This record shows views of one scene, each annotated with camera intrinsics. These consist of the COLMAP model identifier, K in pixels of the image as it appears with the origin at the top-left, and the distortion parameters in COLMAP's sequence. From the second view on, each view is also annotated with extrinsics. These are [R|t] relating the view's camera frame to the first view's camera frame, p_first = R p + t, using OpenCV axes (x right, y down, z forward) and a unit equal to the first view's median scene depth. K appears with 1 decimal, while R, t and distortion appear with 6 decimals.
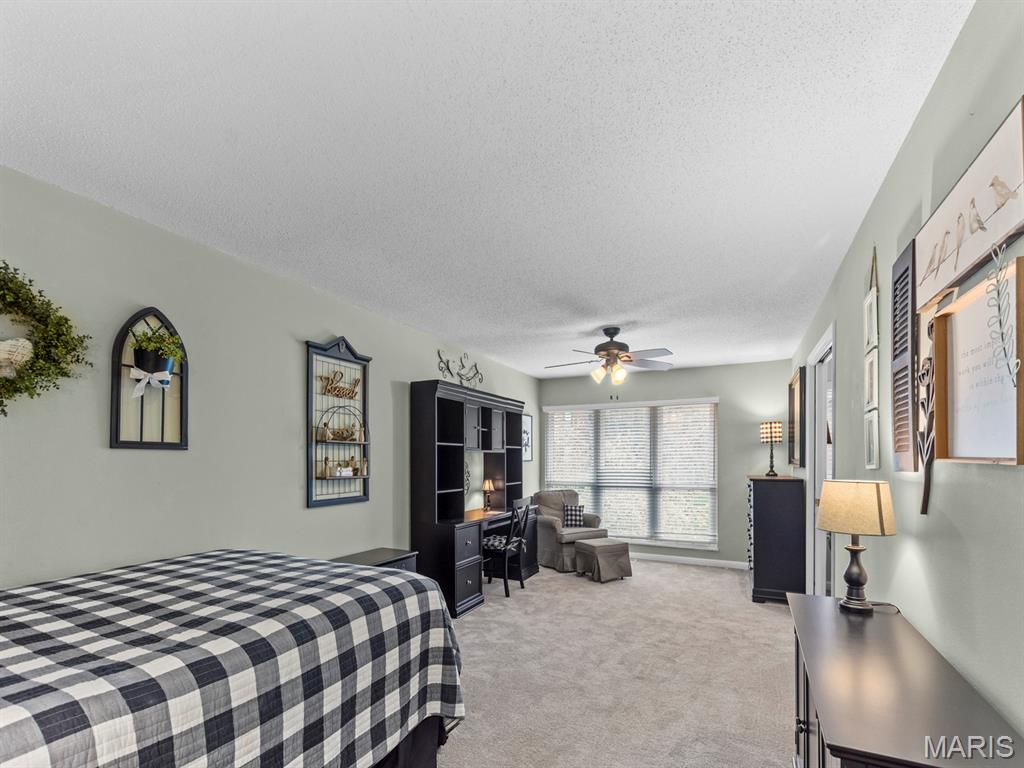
lens RADIAL K [[456.8, 0, 516.7], [0, 456.8, 462.8], [0, 0, 1]] dist [0.001008, 0.000042]
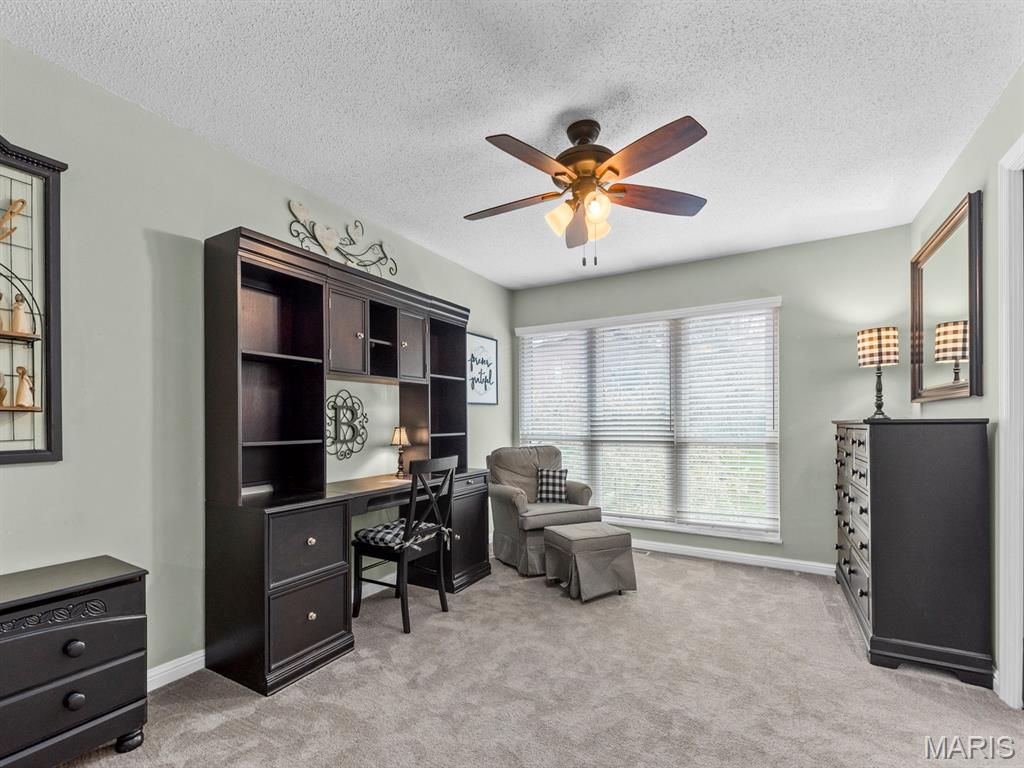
lens RADIAL K [[456.9, 0, 511.3], [0, 456.9, 422.3], [0, 0, 1]] dist [0.001000, -0.000191]
pose [[0.997535, -0.002910, -0.070109, 0.128114], [0.002605, 0.999987, -0.004444, 0.031902], [0.070121, 0.004250, 0.997529, 0.383202]]
